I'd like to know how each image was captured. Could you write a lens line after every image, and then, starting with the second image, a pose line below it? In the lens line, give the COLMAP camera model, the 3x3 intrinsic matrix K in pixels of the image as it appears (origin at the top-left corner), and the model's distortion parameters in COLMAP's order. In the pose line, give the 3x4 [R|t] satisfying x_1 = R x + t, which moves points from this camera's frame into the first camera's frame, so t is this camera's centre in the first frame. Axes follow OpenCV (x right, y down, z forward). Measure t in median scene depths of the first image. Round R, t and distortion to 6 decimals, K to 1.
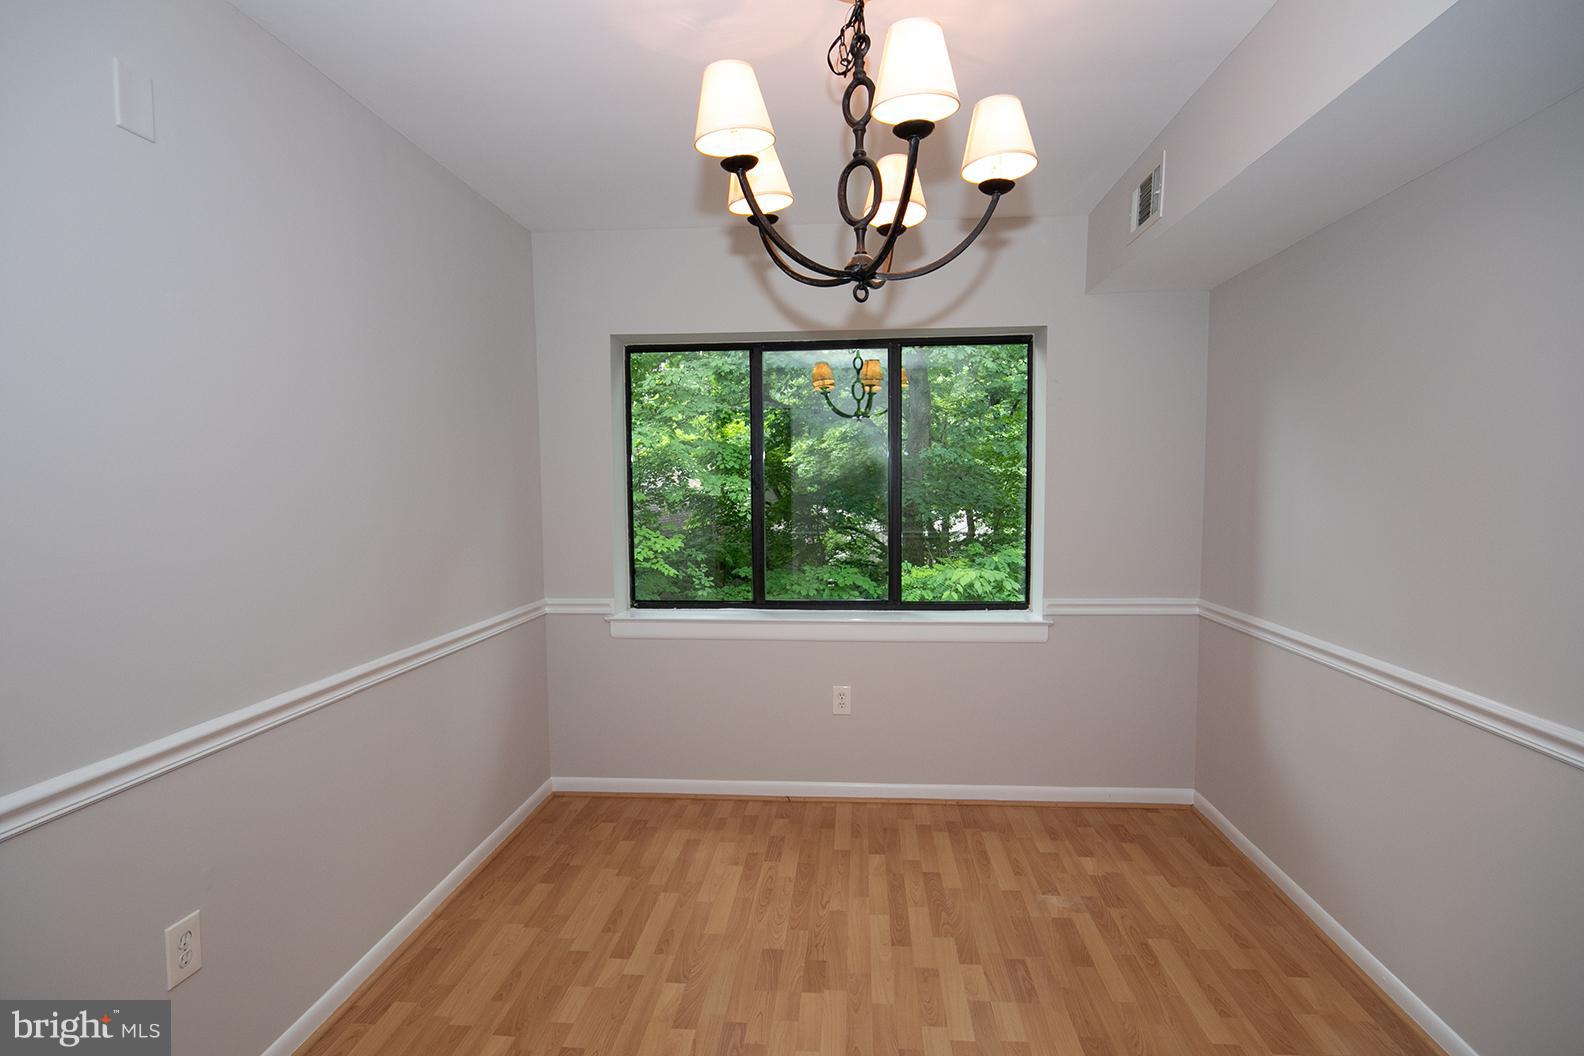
lens RADIAL K [[779.0, 0, 792.0], [0, 779.0, 528.0], [0, 0, 1]] dist [0.000663, 0.000339]
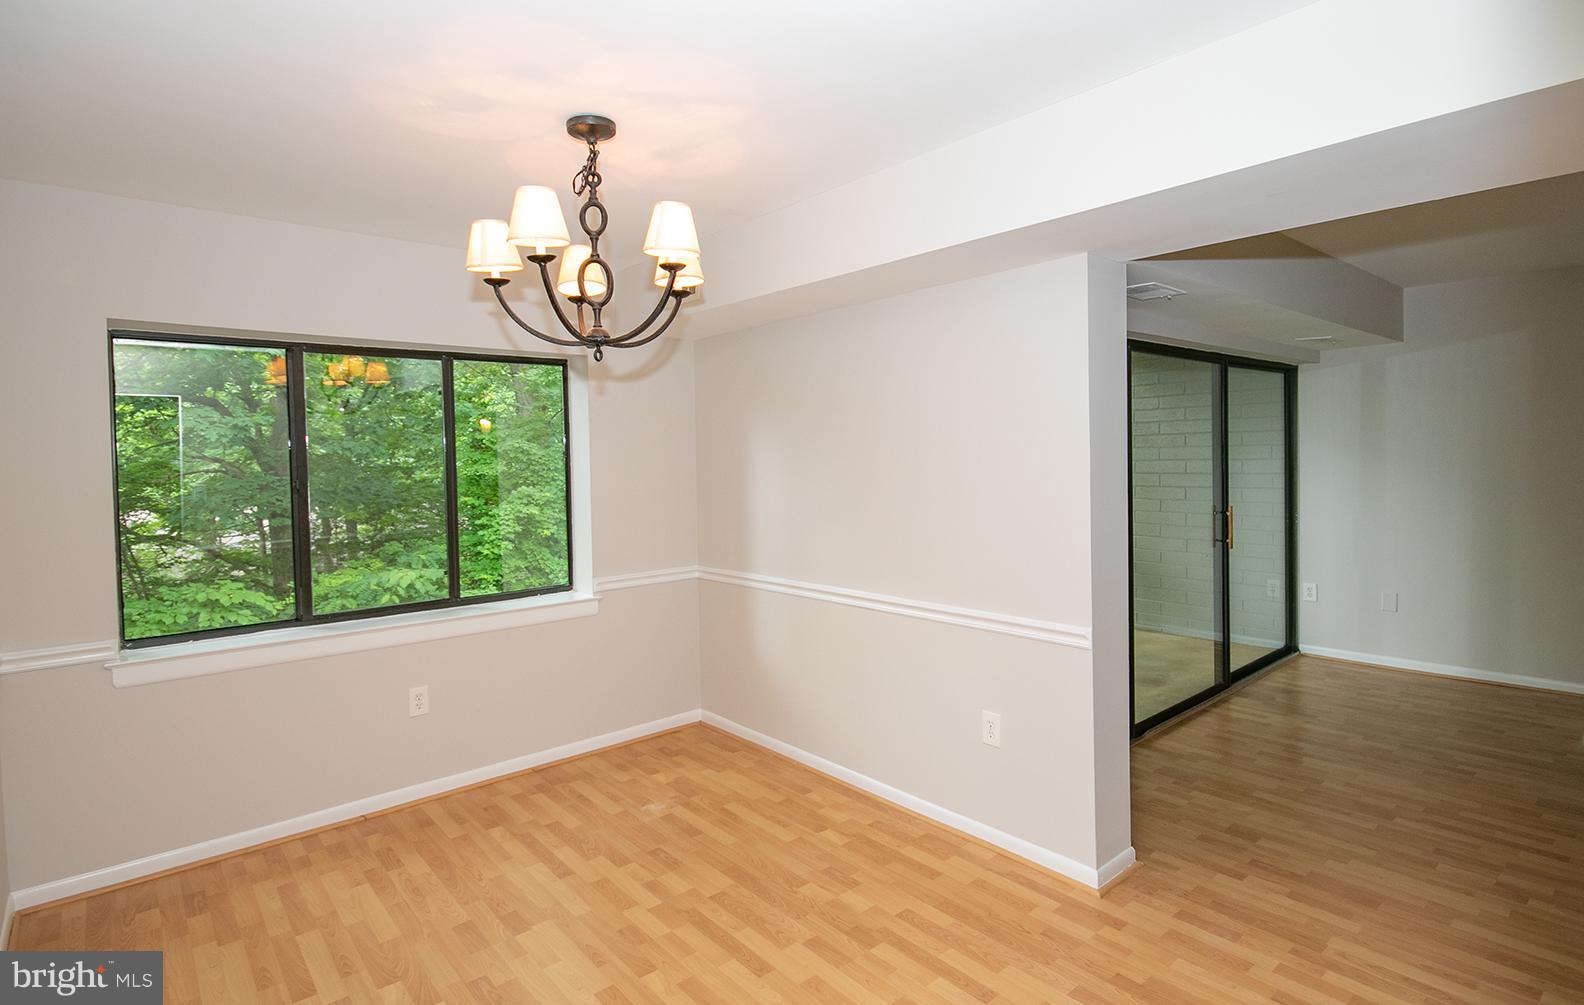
lens RADIAL K [[783.3, 0, 814.8], [0, 783.3, 473.3], [0, 0, 1]] dist [0.000946, -0.000671]
pose [[0.694079, -0.017767, 0.719679, -0.342884], [0.058424, 0.997788, -0.031713, -0.015955], [-0.717524, 0.064058, 0.693582, -0.112155]]
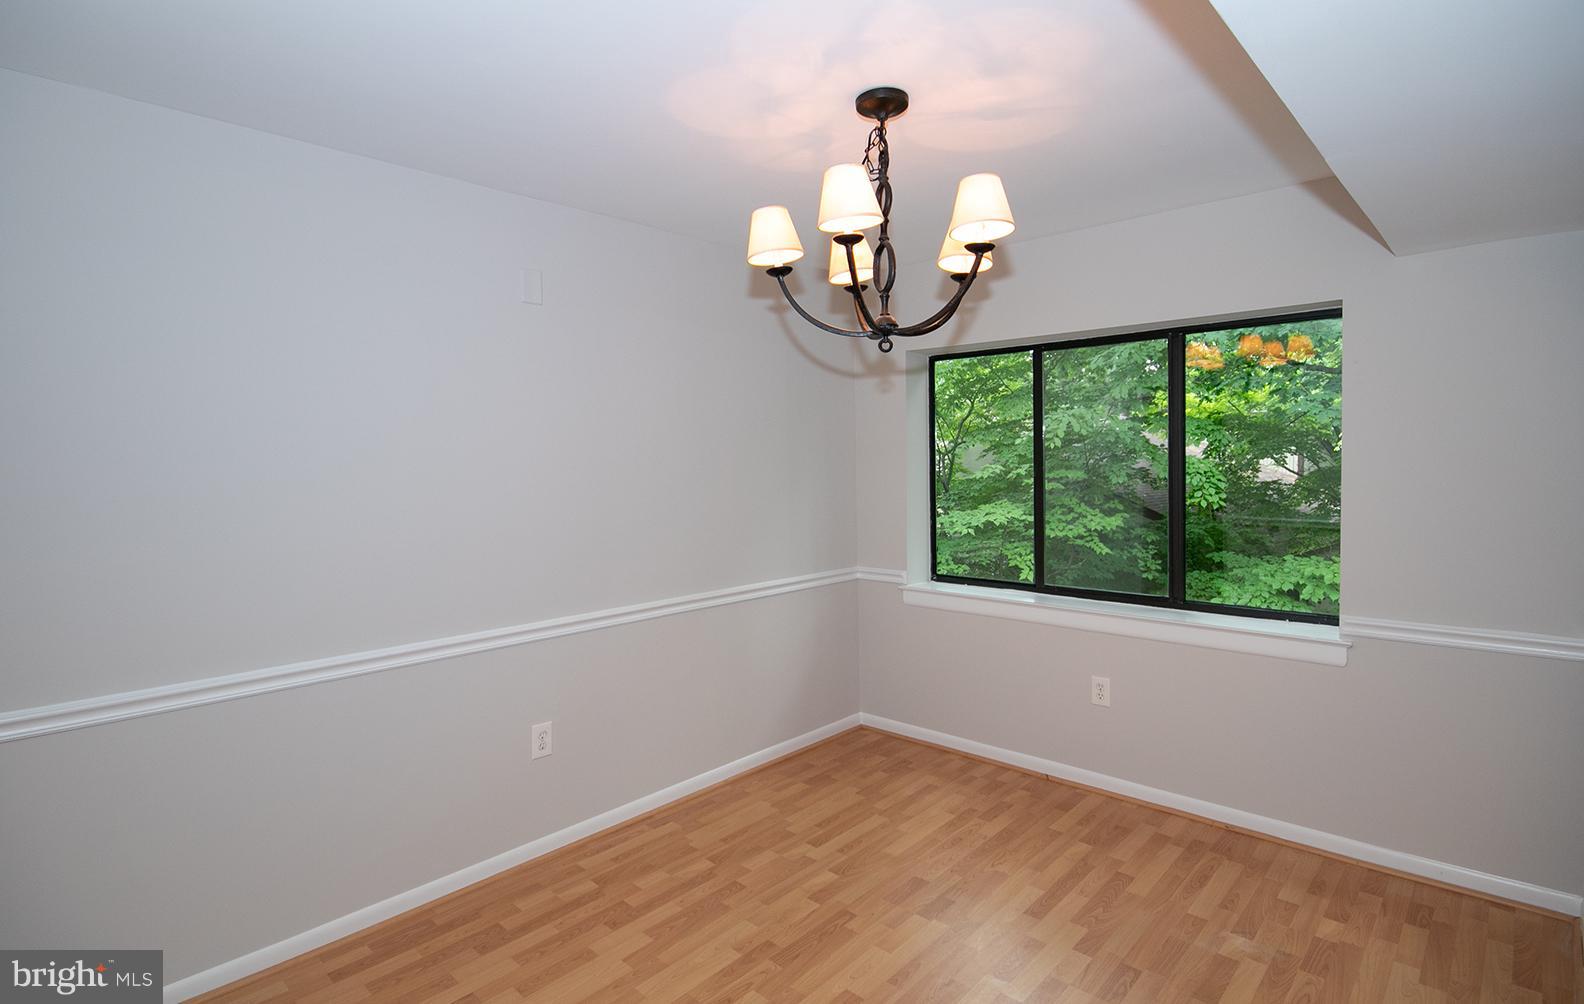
lens RADIAL K [[775.5, 0, 797.3], [0, 775.5, 479.8], [0, 0, 1]] dist [0.001868, -0.000840]
pose [[0.790232, 0.014258, -0.612641, 0.404648], [-0.027283, 0.999557, -0.011930, -0.033823], [0.612200, 0.026142, 0.790271, -0.045708]]
